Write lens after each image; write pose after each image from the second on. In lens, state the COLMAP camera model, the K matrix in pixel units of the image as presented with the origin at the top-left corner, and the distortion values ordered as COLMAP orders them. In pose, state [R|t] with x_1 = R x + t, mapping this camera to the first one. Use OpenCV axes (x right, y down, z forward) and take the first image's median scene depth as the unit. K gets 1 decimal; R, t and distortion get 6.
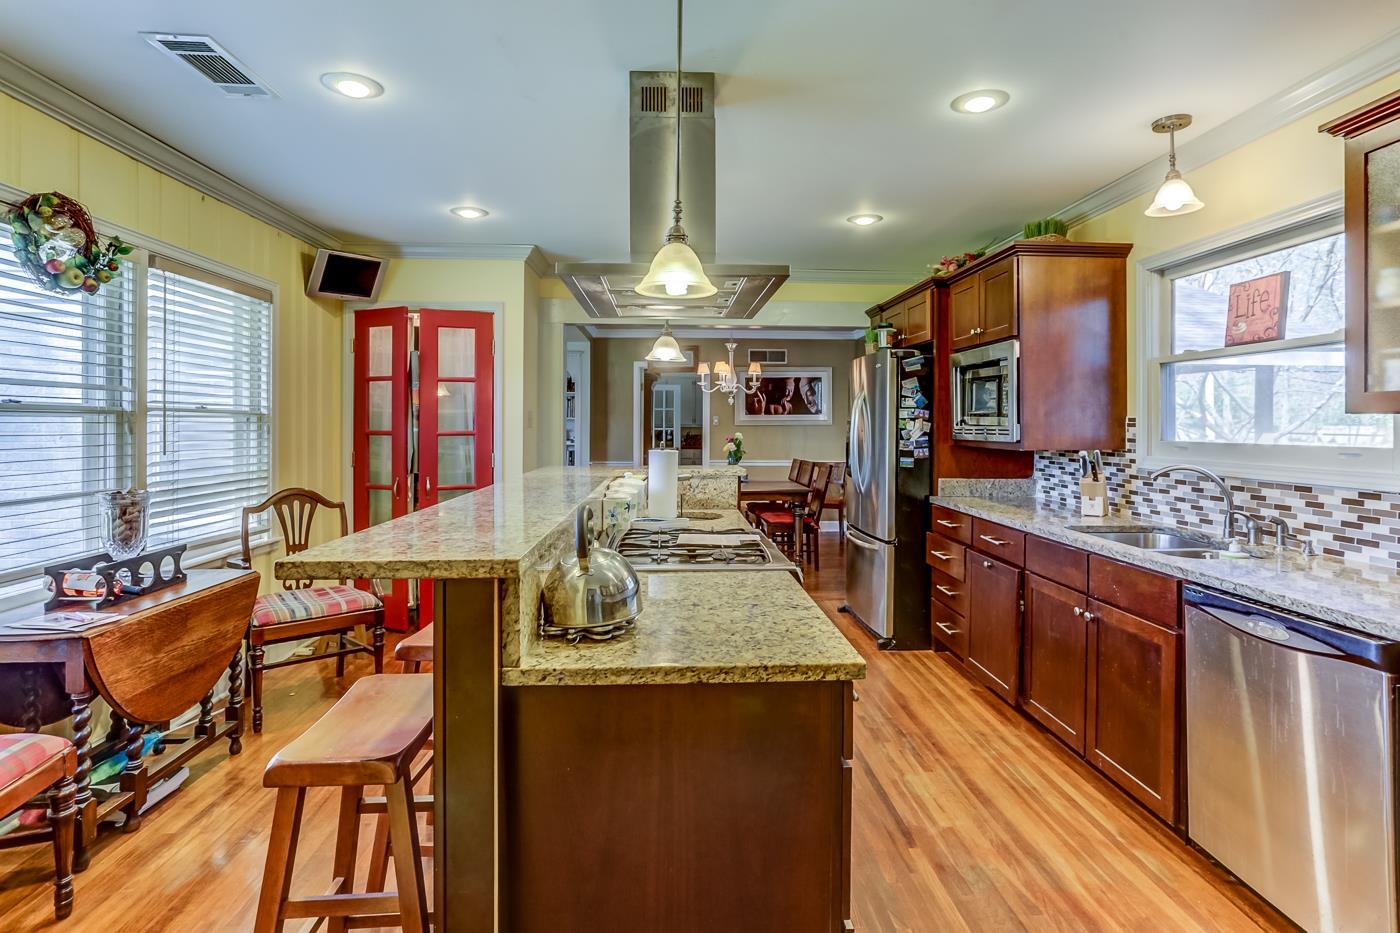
lens RADIAL K [[679.3, 0, 708.5], [0, 679.3, 446.0], [0, 0, 1]] dist [-0.056689, 0.038064]
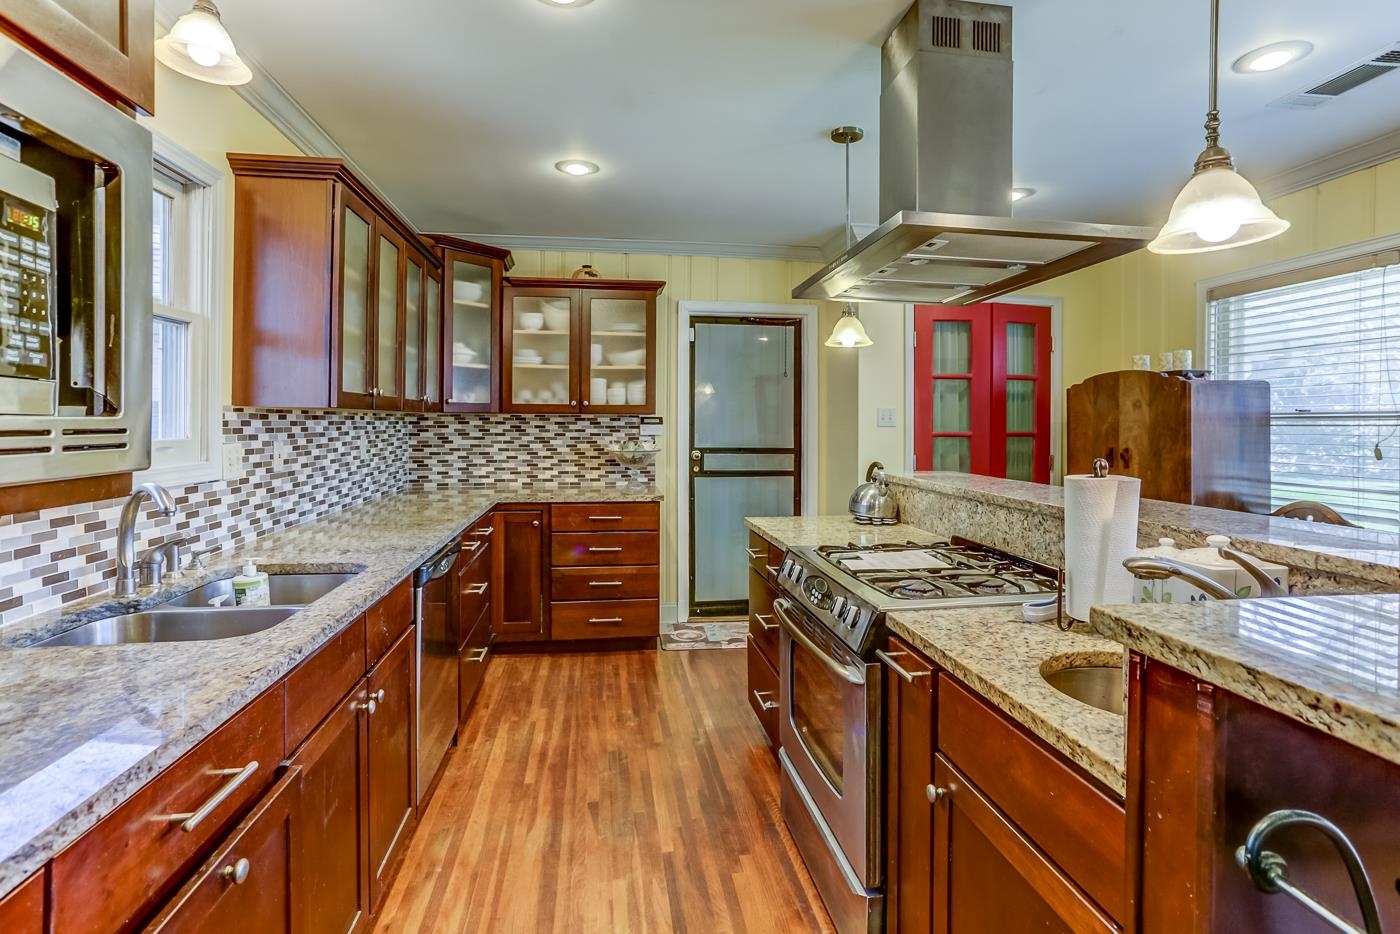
lens RADIAL K [[754.3, 0, 762.6], [0, 754.3, 444.5], [0, 0, 1]] dist [-0.056145, 0.031777]
pose [[-0.995393, -0.007066, -0.095621, 0.232334], [-0.012725, 0.998195, 0.058701, -0.050052], [0.095034, 0.059647, -0.993686, 1.727357]]
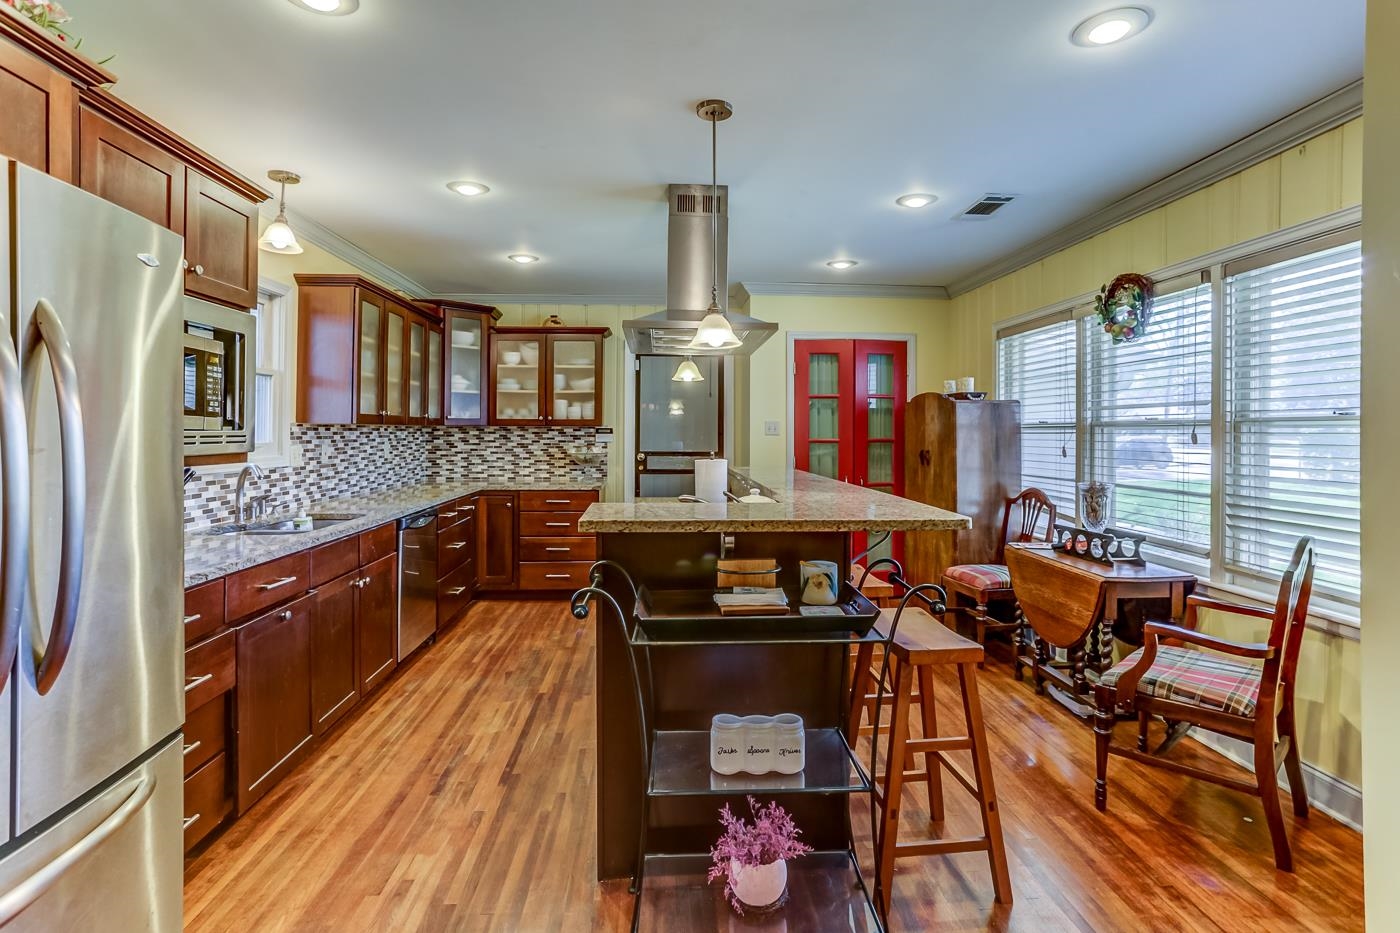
lens RADIAL K [[679.3, 0, 708.5], [0, 679.3, 446.0], [0, 0, 1]] dist [-0.056689, 0.038064]
pose [[-0.999918, -0.007252, -0.010554, -0.058521], [-0.007781, 0.998670, 0.050975, -0.066145], [0.010170, 0.051053, -0.998644, 2.174027]]
